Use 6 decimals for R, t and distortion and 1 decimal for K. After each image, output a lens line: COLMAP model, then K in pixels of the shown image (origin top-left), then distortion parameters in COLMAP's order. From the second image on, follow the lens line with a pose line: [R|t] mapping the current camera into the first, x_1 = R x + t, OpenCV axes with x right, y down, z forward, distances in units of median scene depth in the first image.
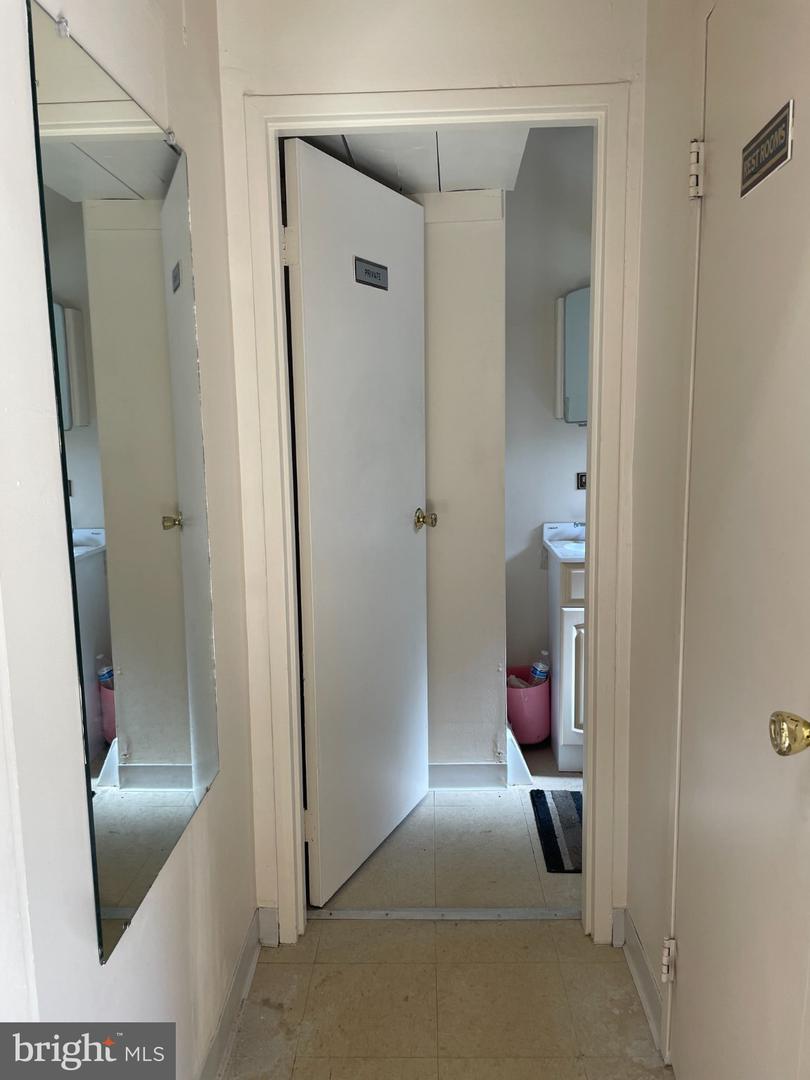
lens RADIAL K [[814.0, 0, 405.3], [0, 814.0, 540.3], [0, 0, 1]] dist [0.076716, -0.029986]
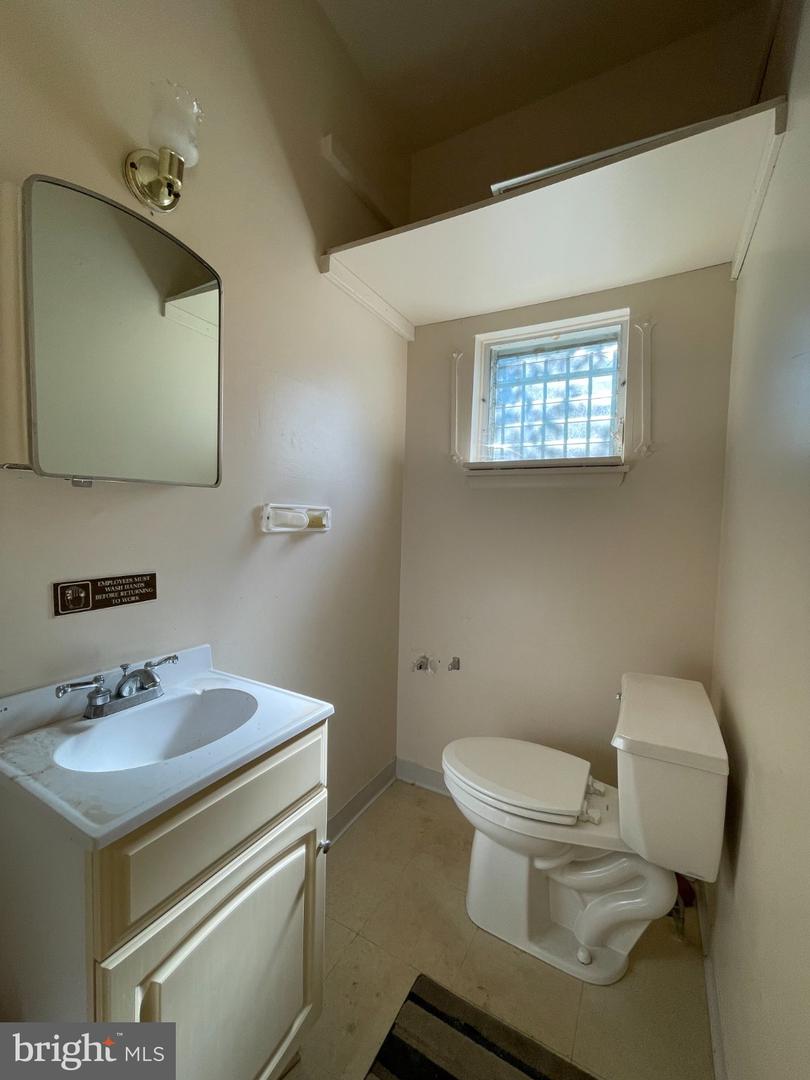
lens RADIAL K [[439.3, 0, 404.0], [0, 439.3, 541.8], [0, 0, 1]] dist [-0.001347, -0.000091]
pose [[0.440635, -0.014893, 0.897563, 0.070649], [0.080699, 0.996471, -0.023083, -0.086436], [-0.894052, 0.082604, 0.440282, 0.718785]]
